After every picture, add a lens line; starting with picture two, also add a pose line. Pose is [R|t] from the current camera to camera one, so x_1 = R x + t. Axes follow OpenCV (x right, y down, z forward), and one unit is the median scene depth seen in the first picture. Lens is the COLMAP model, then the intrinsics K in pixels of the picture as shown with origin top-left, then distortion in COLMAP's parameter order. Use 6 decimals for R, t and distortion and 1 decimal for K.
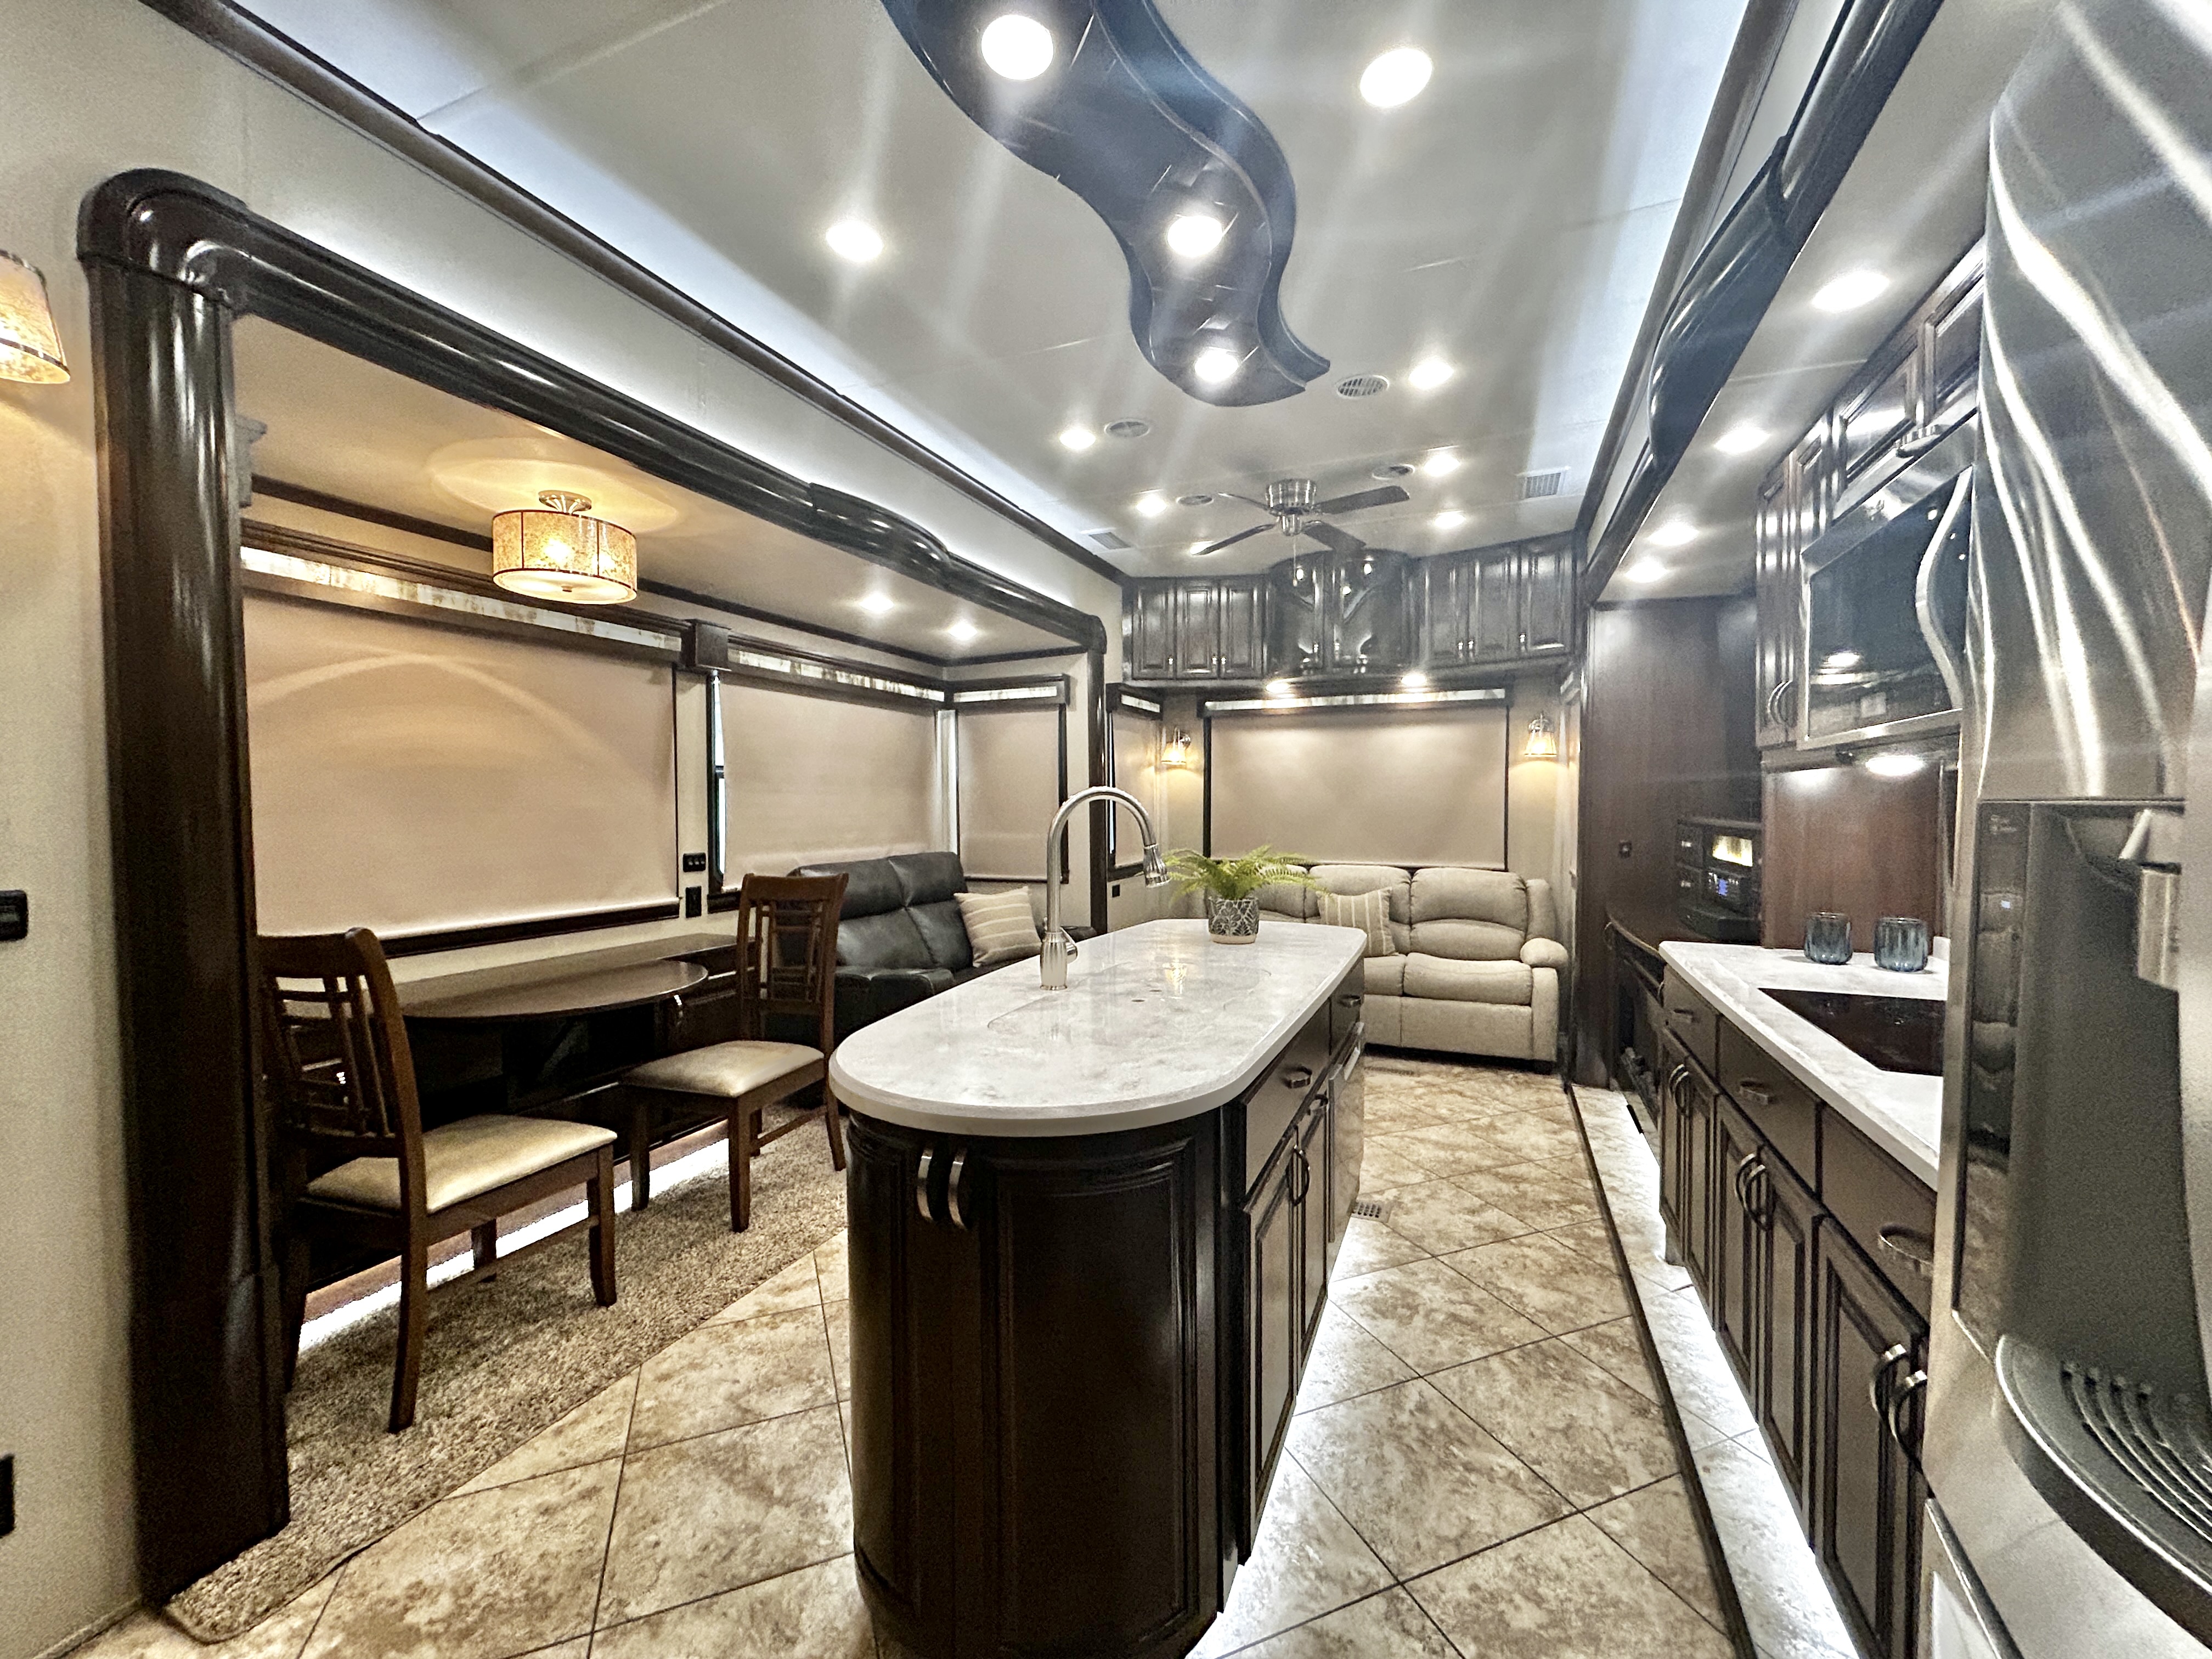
lens RADIAL K [[889.5, 0, 1100.6], [0, 889.5, 828.6], [0, 0, 1]] dist [-0.002428, 0.000894]
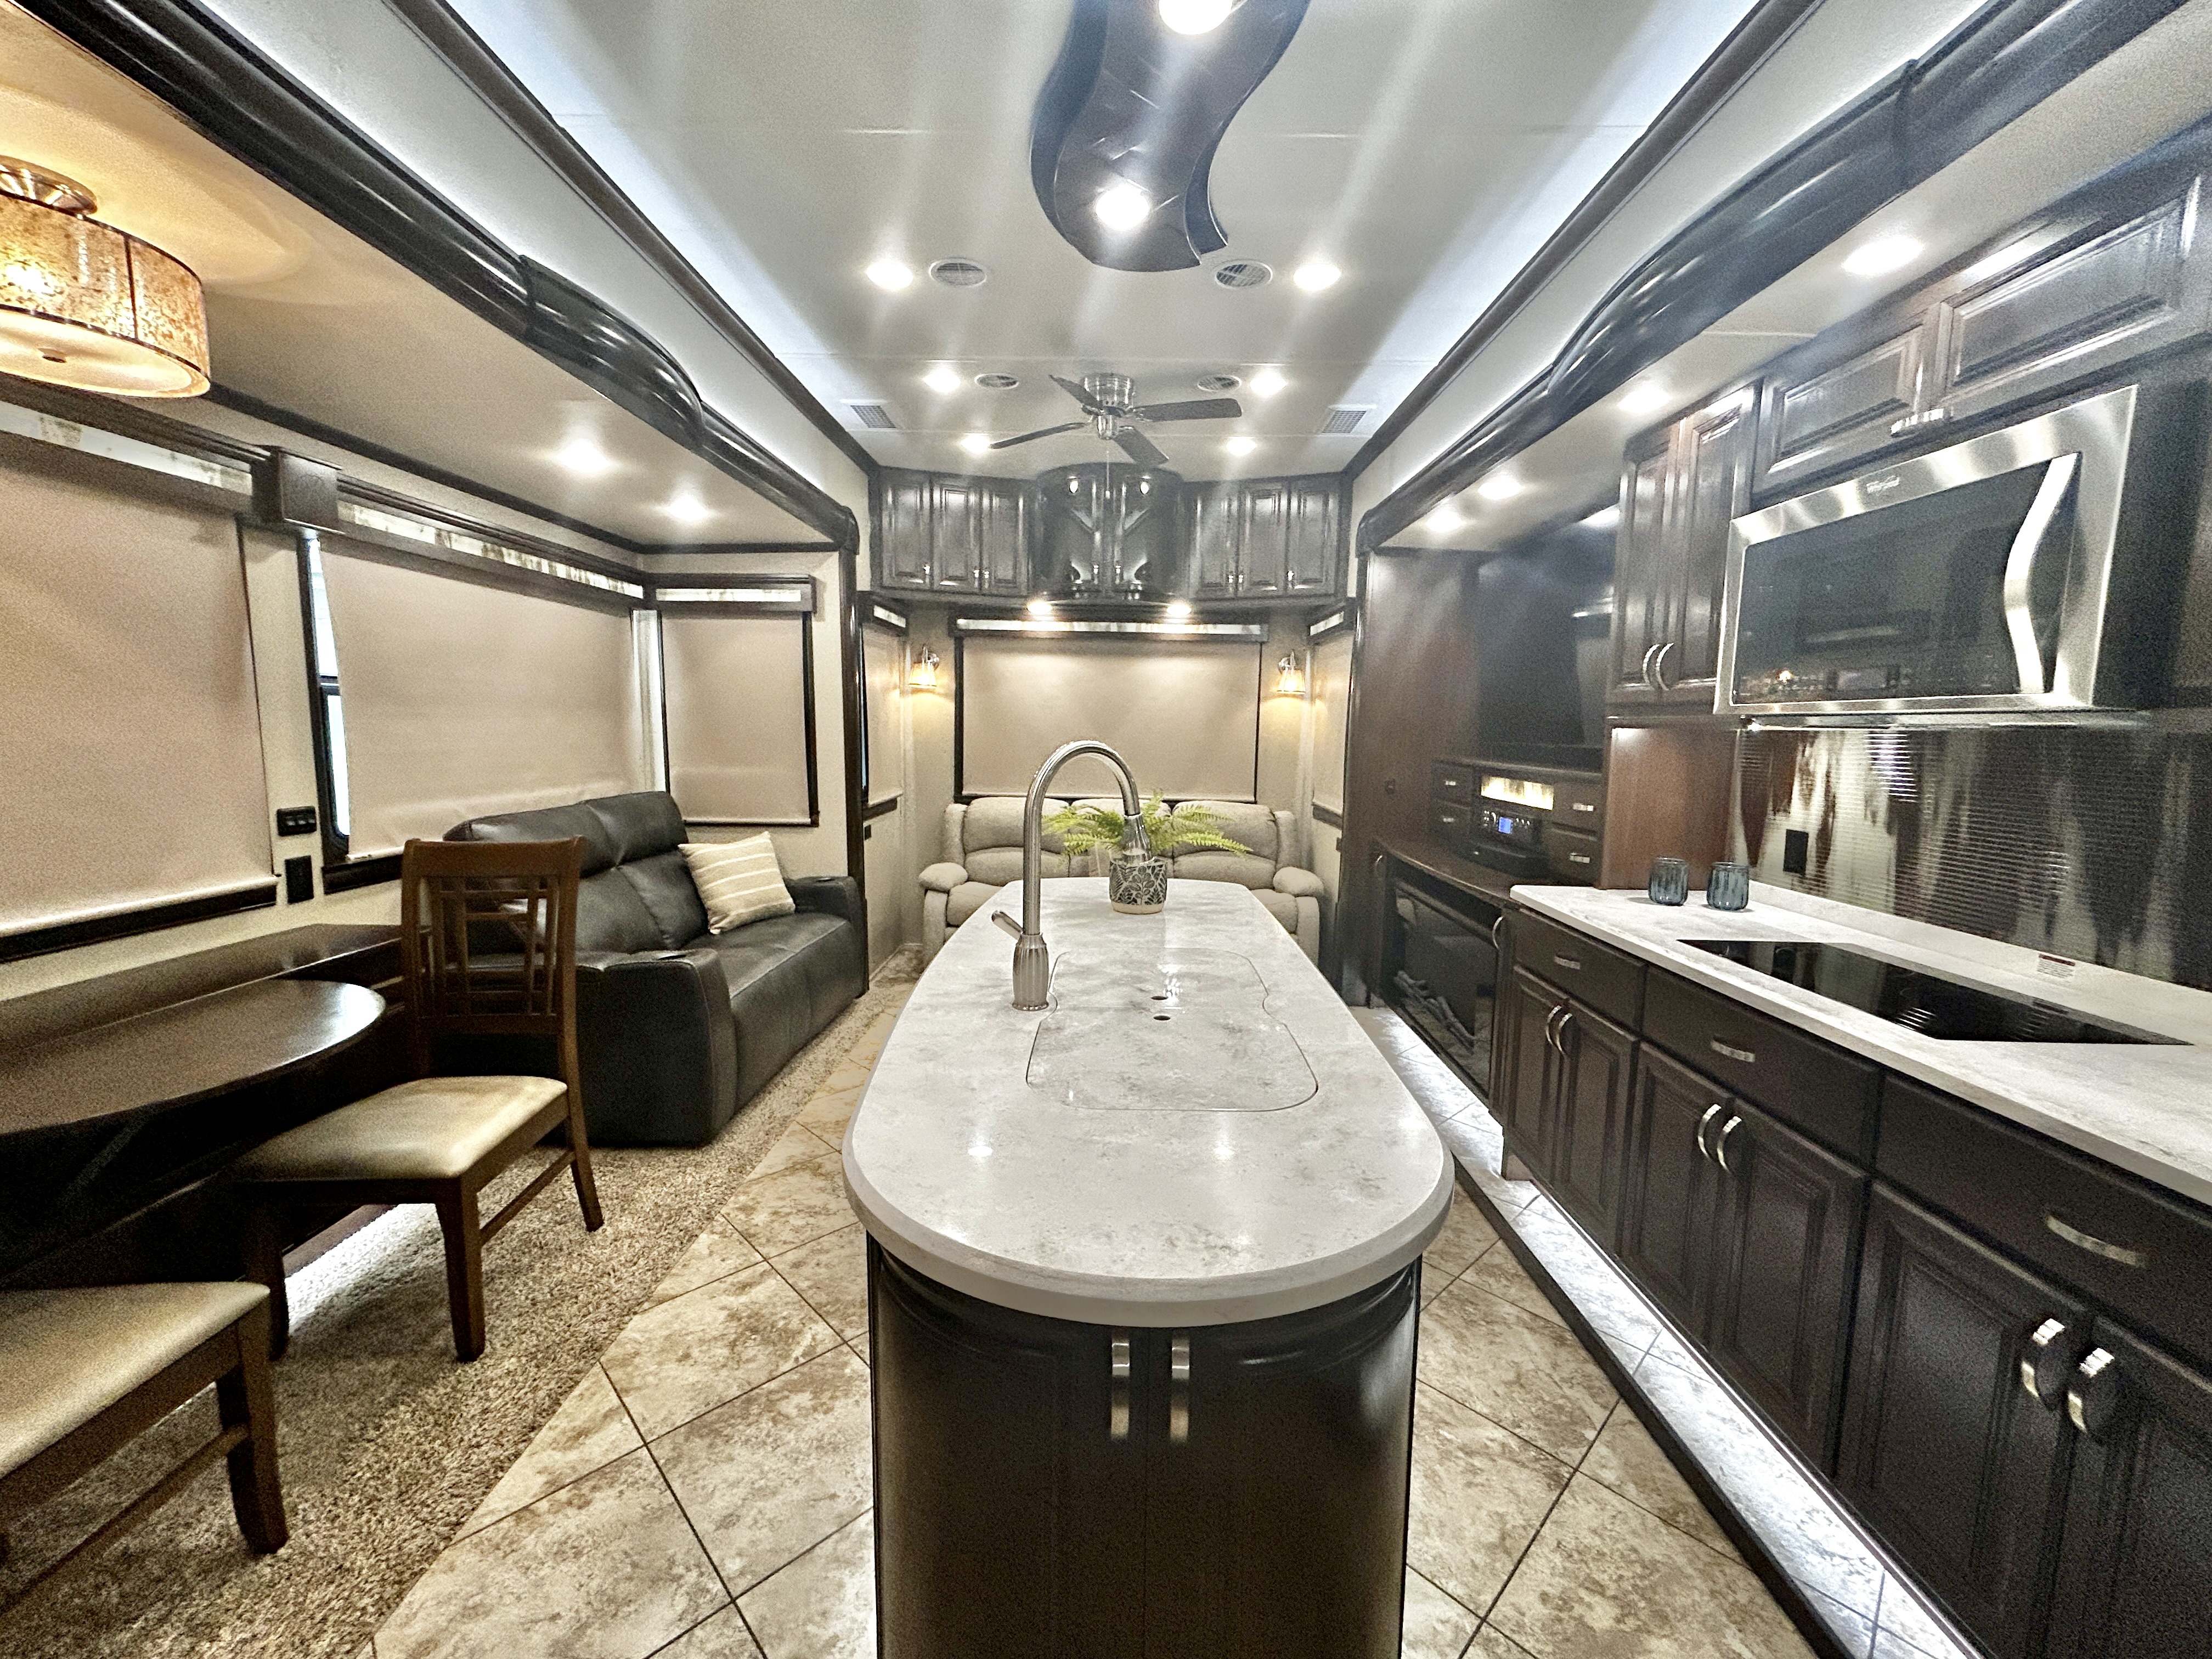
lens RADIAL K [[889.5, 0, 1100.9], [0, 889.5, 828.4], [0, 0, 1]] dist [-0.002428, 0.000894]
pose [[0.926000, -0.027511, 0.376521, -0.147553], [-0.007165, 0.995881, 0.090384, -0.021831], [-0.377456, -0.086393, 0.921989, 0.152104]]
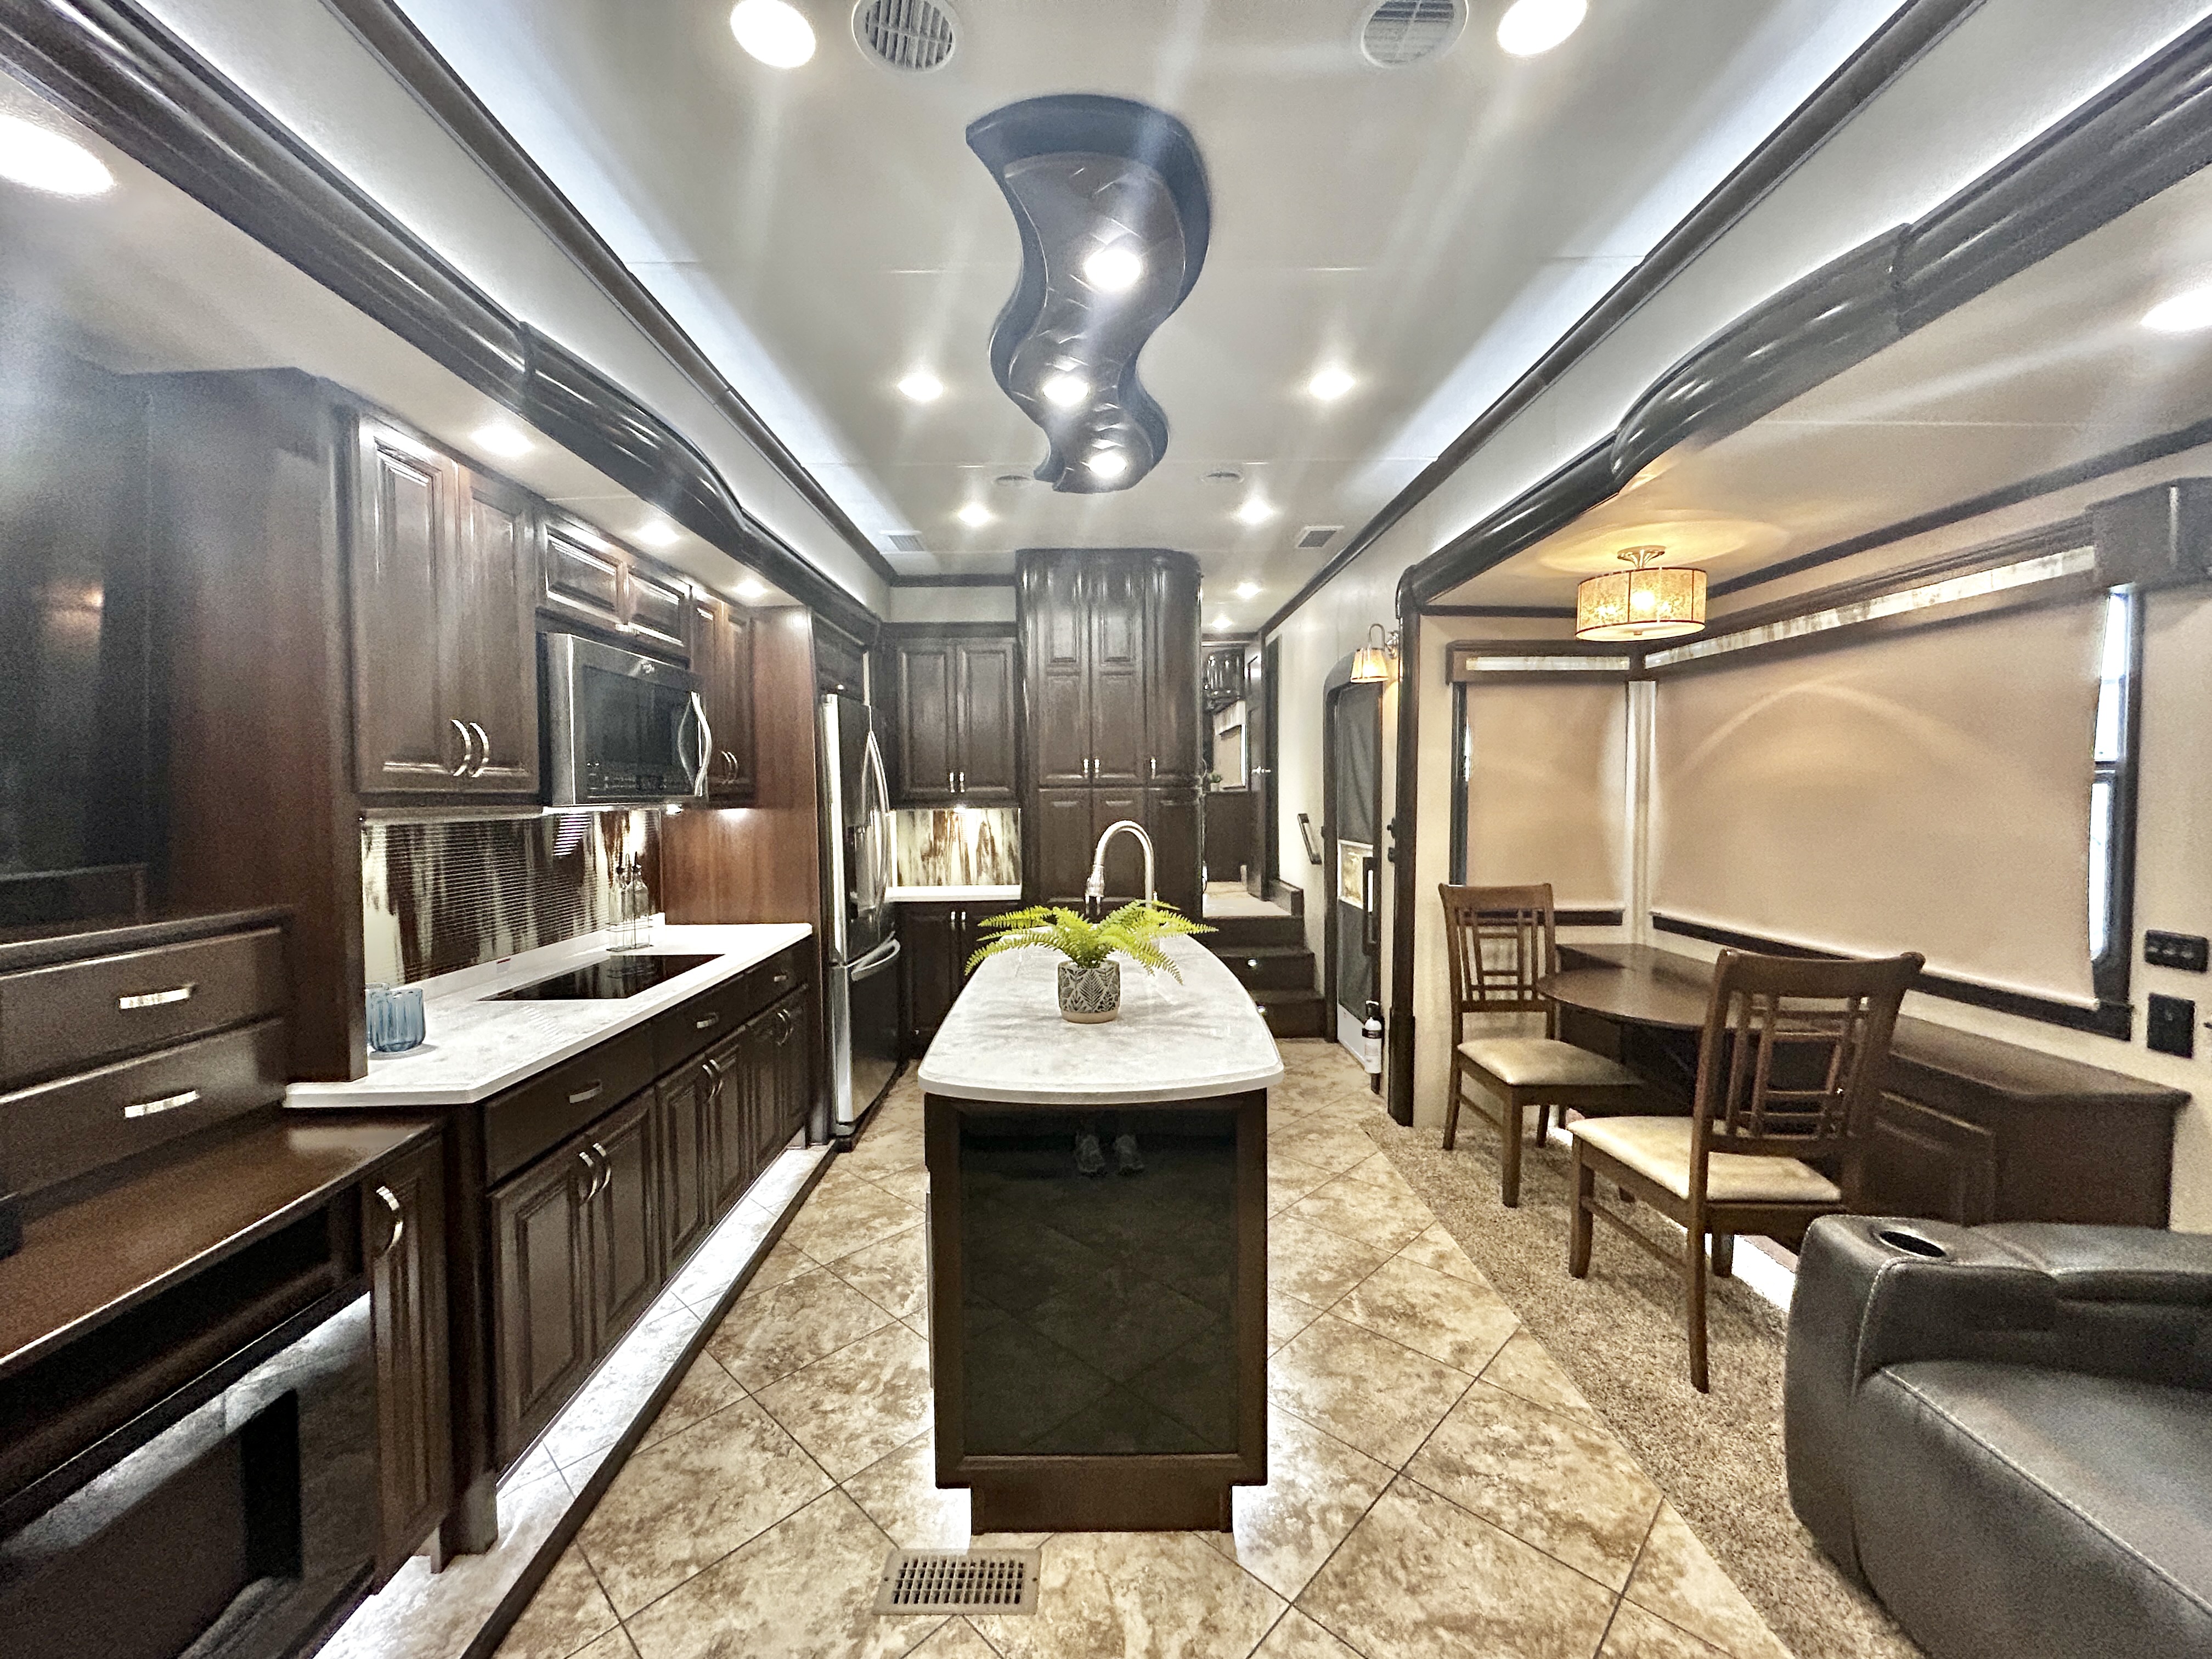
lens RADIAL K [[889.5, 0, 1103.4], [0, 889.5, 829.3], [0, 0, 1]] dist [-0.002428, 0.000894]
pose [[-0.913118, 0.026936, -0.406804, 0.326010], [0.000336, 0.997864, 0.065318, -0.067449], [0.407695, 0.059506, -0.911177, 1.217627]]
